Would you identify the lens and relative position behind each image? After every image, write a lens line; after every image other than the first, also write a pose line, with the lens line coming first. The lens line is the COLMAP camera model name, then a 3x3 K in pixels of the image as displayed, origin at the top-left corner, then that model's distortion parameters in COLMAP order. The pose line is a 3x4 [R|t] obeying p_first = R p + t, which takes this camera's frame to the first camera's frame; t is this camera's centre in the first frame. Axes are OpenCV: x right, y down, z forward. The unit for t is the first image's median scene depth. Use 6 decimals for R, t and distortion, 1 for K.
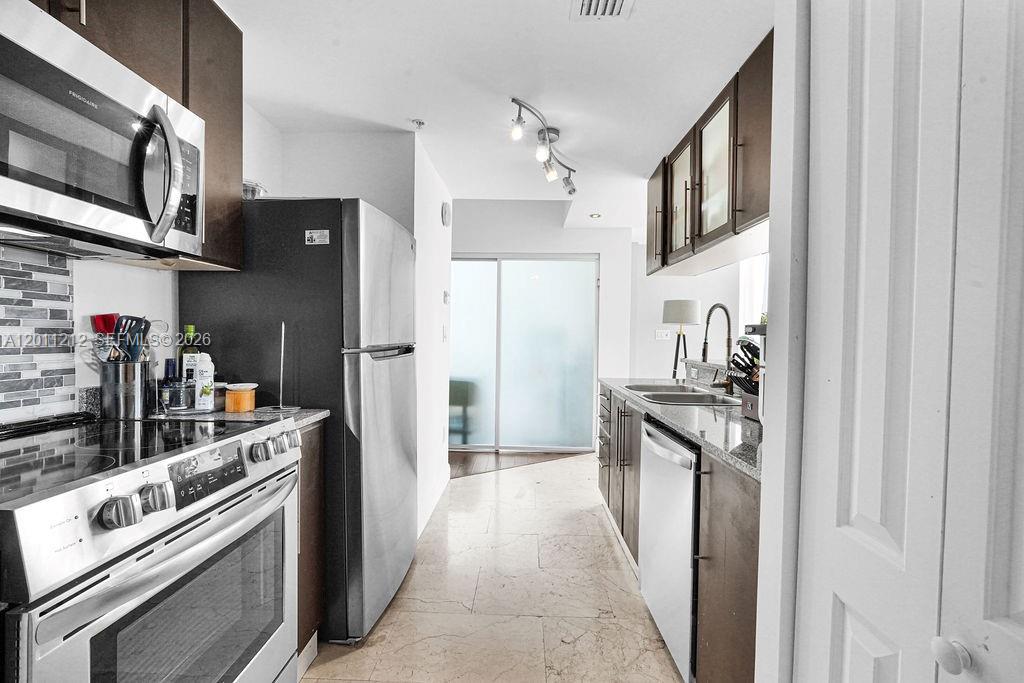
lens RADIAL K [[464.8, 0, 512.0], [0, 464.8, 341.7], [0, 0, 1]] dist [0.000288, -0.000255]
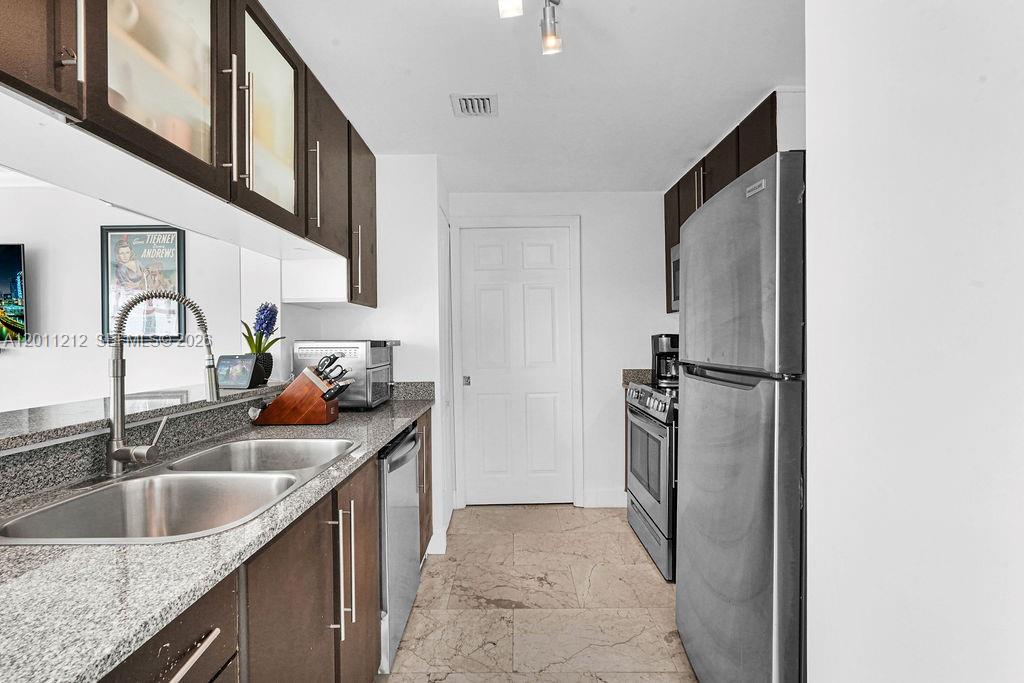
lens RADIAL K [[464.8, 0, 511.7], [0, 464.8, 340.9], [0, 0, 1]] dist [0.000288, -0.000255]
pose [[-0.999743, -0.004003, -0.022322, 0.096449], [-0.004332, 0.999882, 0.014724, -0.046283], [0.022261, 0.014817, -0.999642, 2.005626]]
